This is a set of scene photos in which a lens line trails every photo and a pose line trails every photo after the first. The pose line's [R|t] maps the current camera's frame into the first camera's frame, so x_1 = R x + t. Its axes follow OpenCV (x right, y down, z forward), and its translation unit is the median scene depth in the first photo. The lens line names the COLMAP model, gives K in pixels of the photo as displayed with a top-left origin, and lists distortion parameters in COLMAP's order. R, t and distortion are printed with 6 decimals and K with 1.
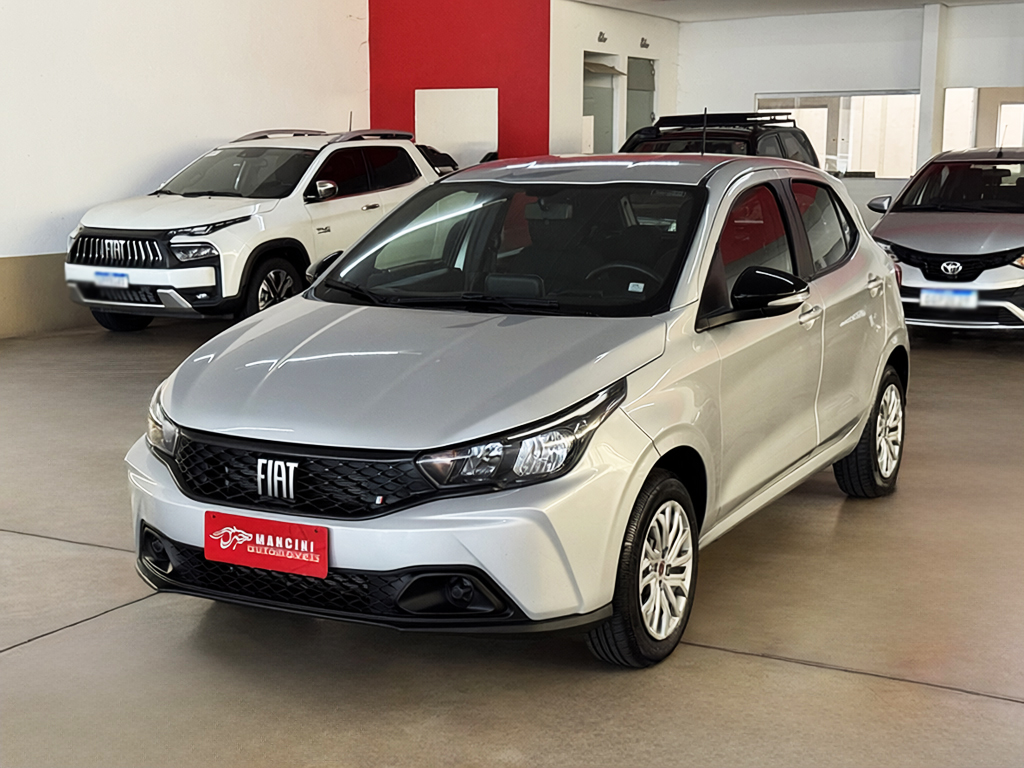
lens RADIAL K [[1512.7, 0, 512.0], [0, 1512.7, 384.0], [0, 0, 1]] dist [0.237248, -0.578443]
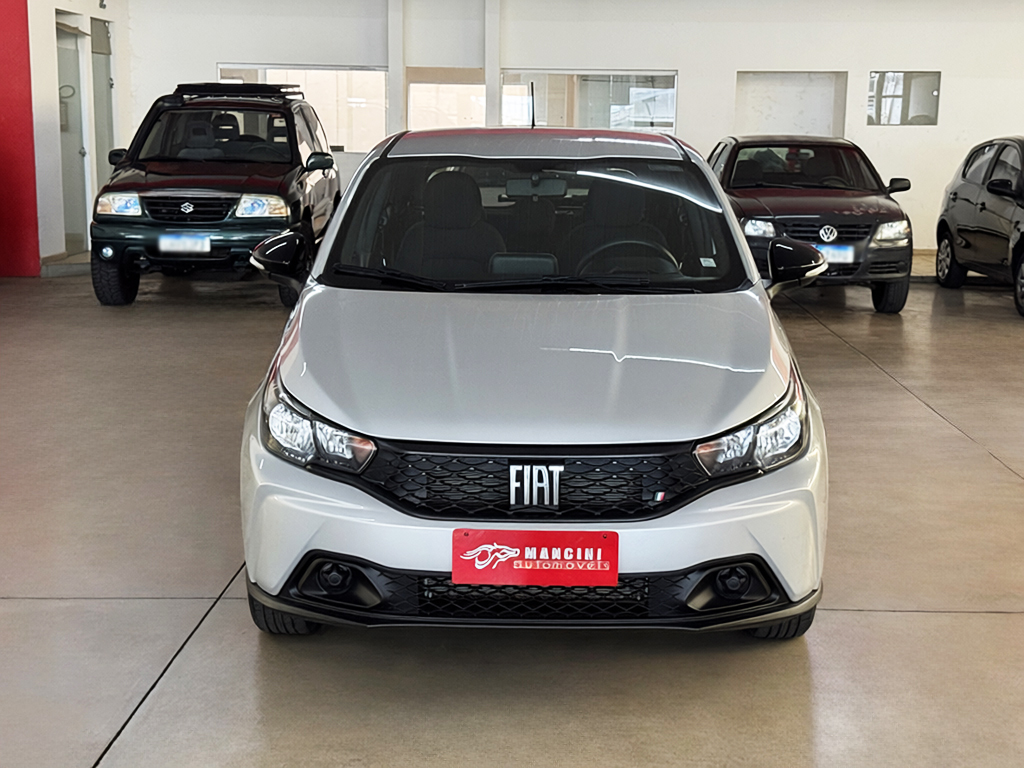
lens RADIAL K [[1512.7, 0, 512.0], [0, 1512.7, 384.0], [0, 0, 1]] dist [0.237248, -0.578443]
pose [[0.880625, -0.071125, 0.468446, -0.587963], [0.062598, 0.997467, 0.033770, -0.029829], [-0.469662, -0.000415, 0.882846, 0.205841]]
